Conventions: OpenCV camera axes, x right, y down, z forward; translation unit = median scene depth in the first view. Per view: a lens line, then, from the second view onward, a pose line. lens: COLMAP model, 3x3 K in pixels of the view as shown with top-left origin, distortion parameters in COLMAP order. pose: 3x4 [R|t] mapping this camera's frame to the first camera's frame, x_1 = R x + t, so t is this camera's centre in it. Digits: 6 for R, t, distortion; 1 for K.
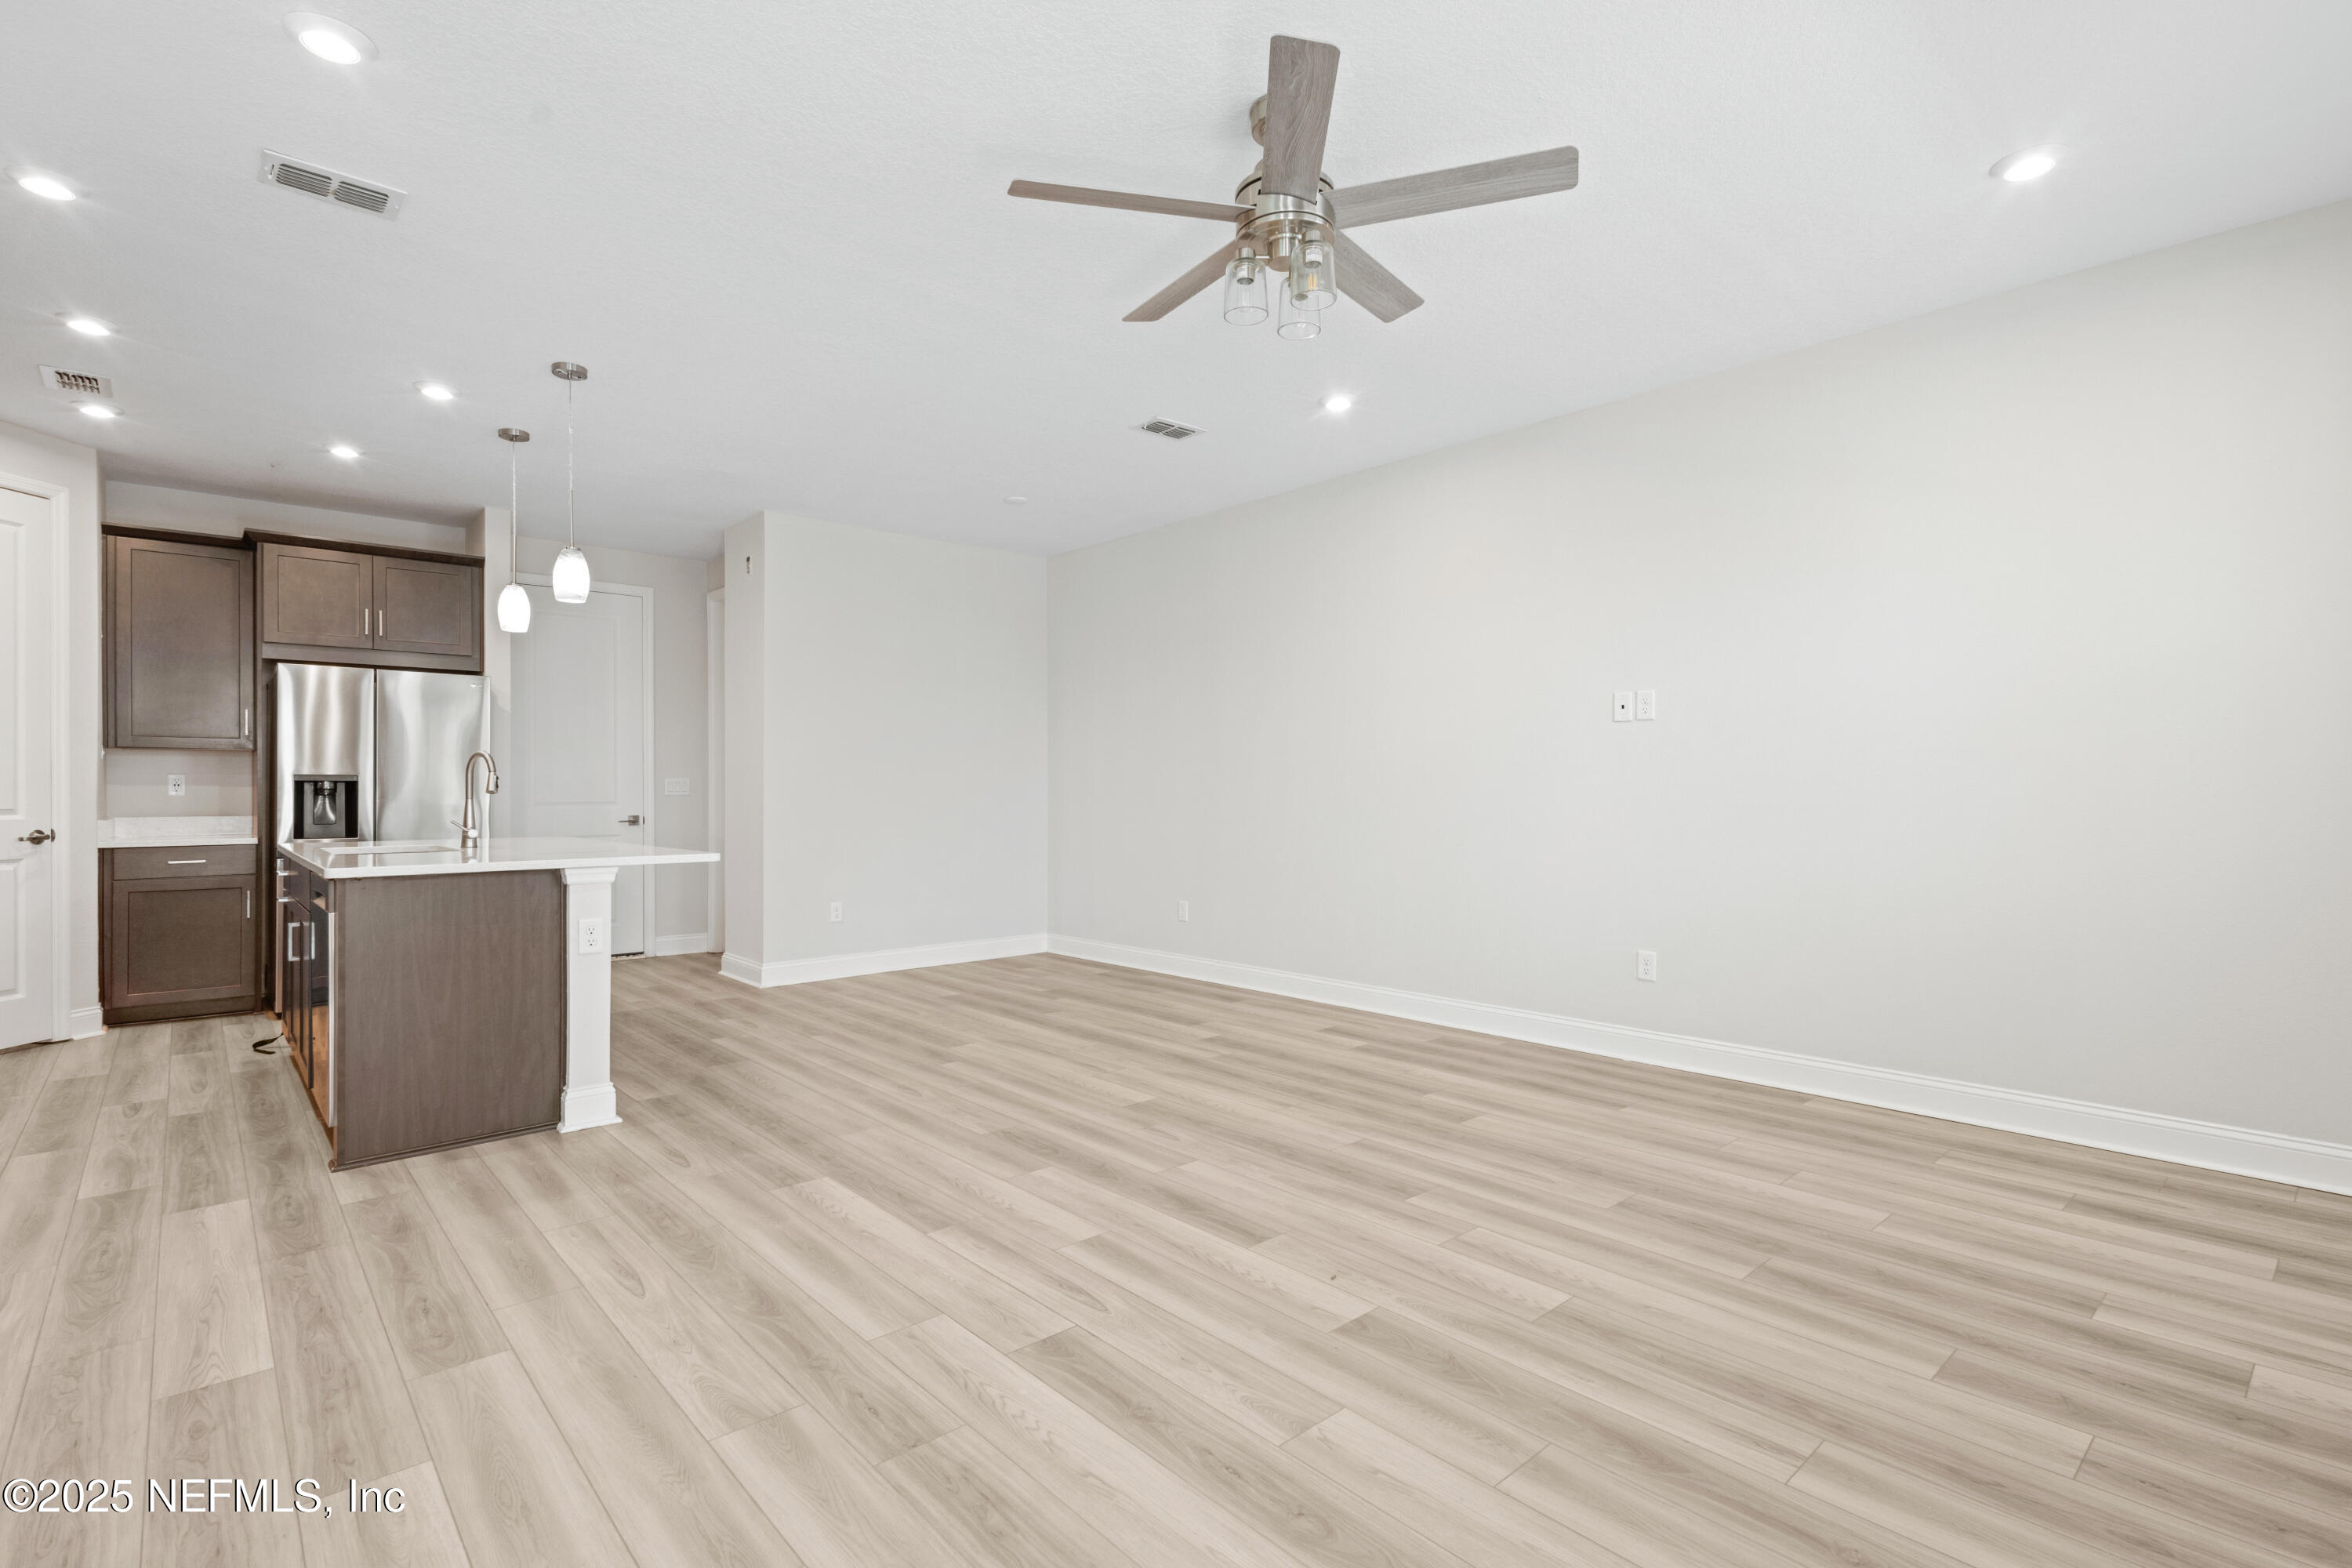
lens RADIAL K [[1090.1, 0, 1175.8], [0, 1090.1, 787.0], [0, 0, 1]] dist [0.009215, 0.000115]
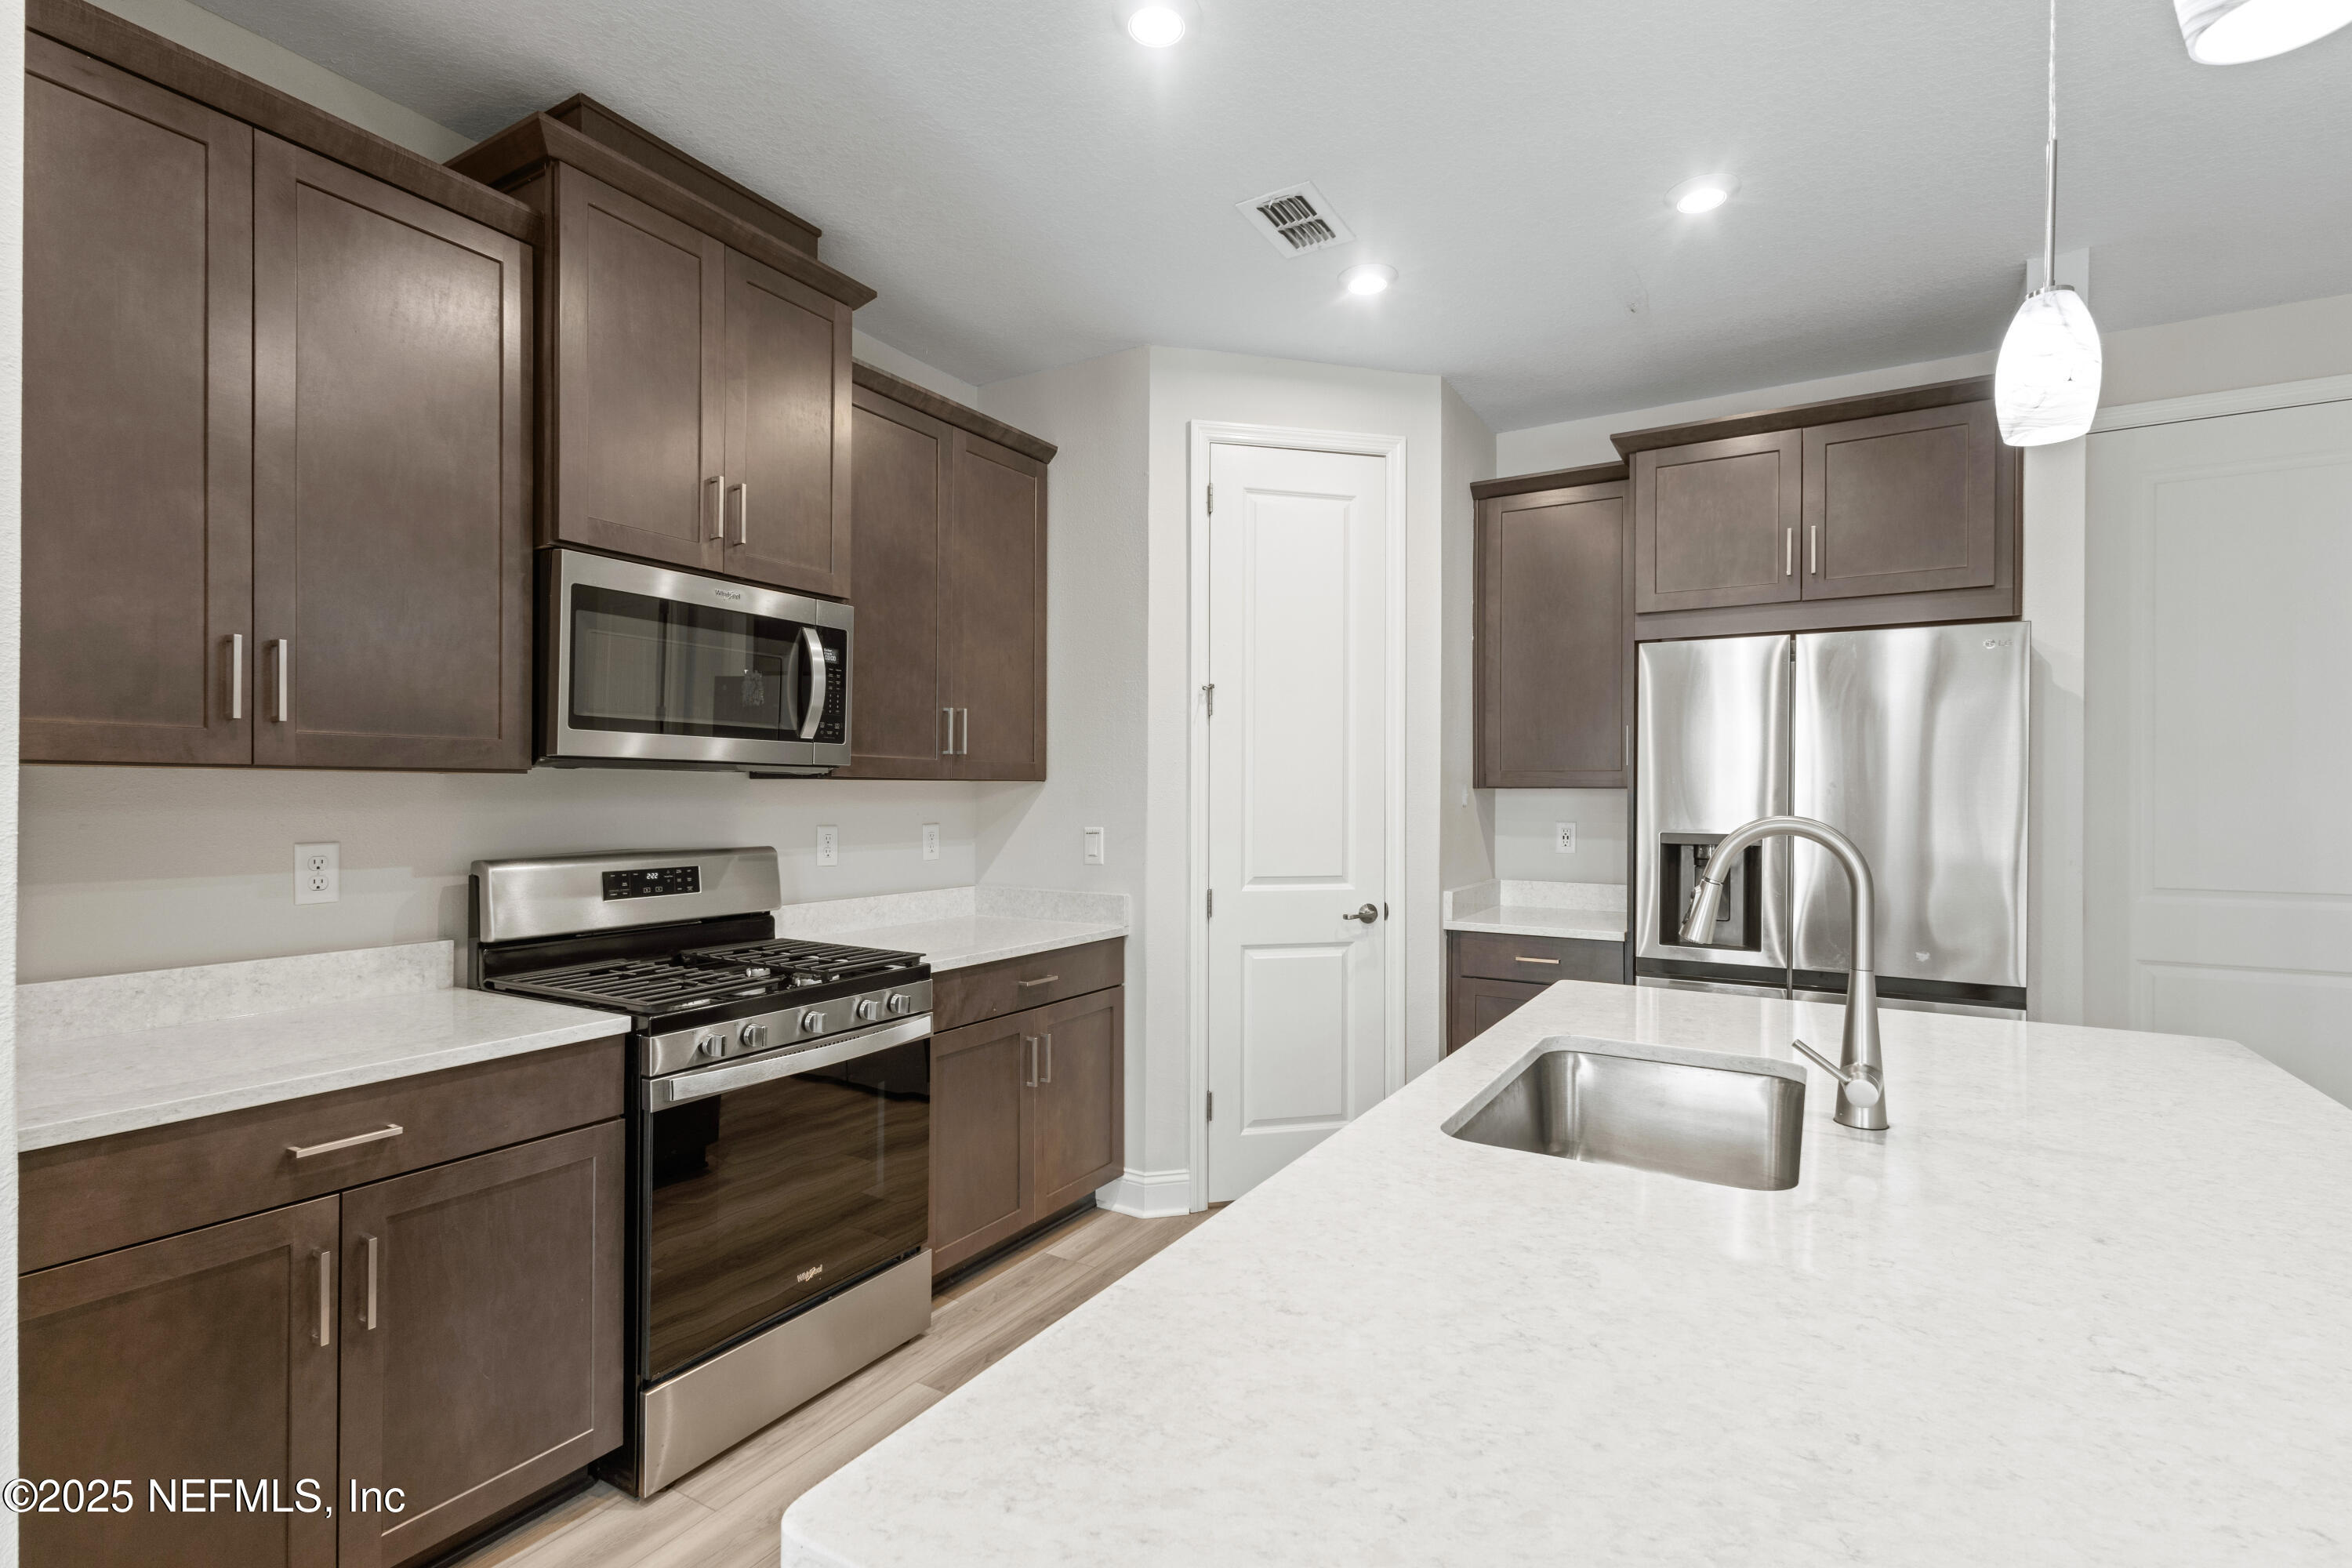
lens RADIAL K [[1090.6, 0, 1168.4], [0, 1090.6, 793.5], [0, 0, 1]] dist [0.011727, 0.000023]
pose [[0.291823, 0.002738, -0.956468, -0.553671], [-0.002056, 0.999995, 0.002235, -0.055593], [0.956470, 0.001314, 0.291828, 0.985750]]
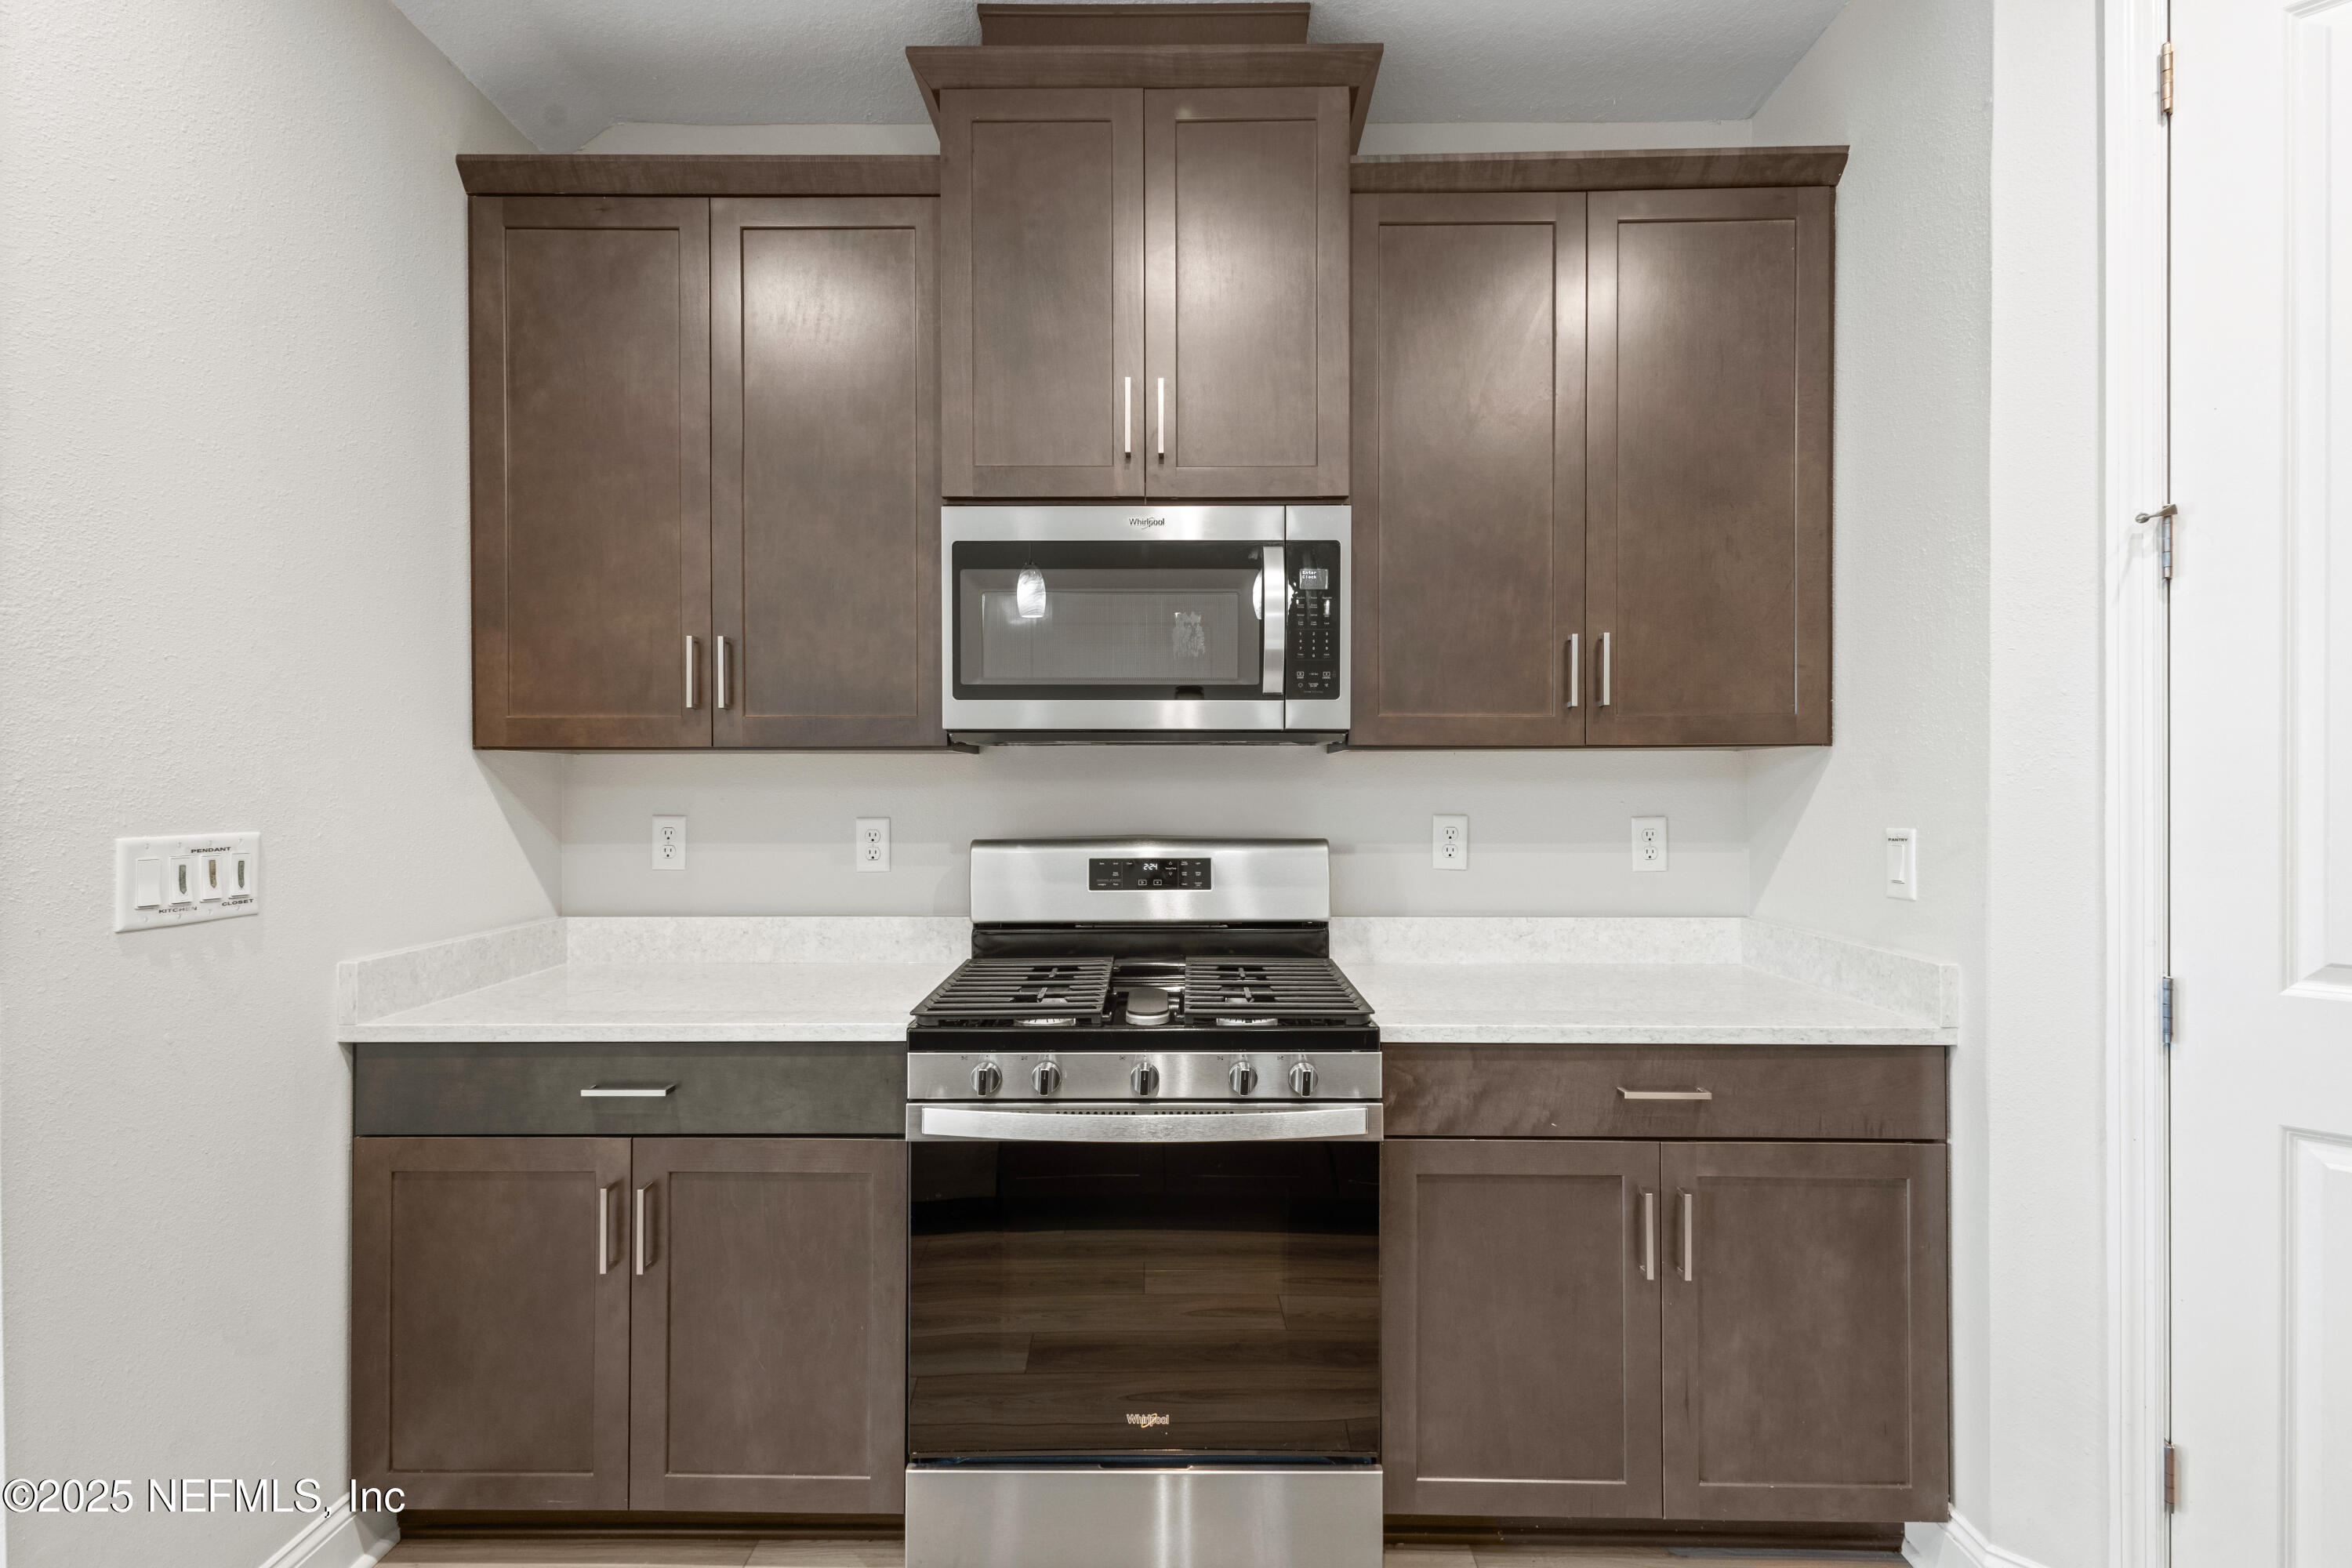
lens RADIAL K [[1090.1, 0, 1175.8], [0, 1090.1, 787.0], [0, 0, 1]] dist [0.009215, 0.000115]
pose [[-0.674379, 0.002722, -0.738381, -0.933892], [0.004874, 0.999988, -0.000765, -0.042470], [0.738369, -0.004115, -0.674384, 1.341526]]
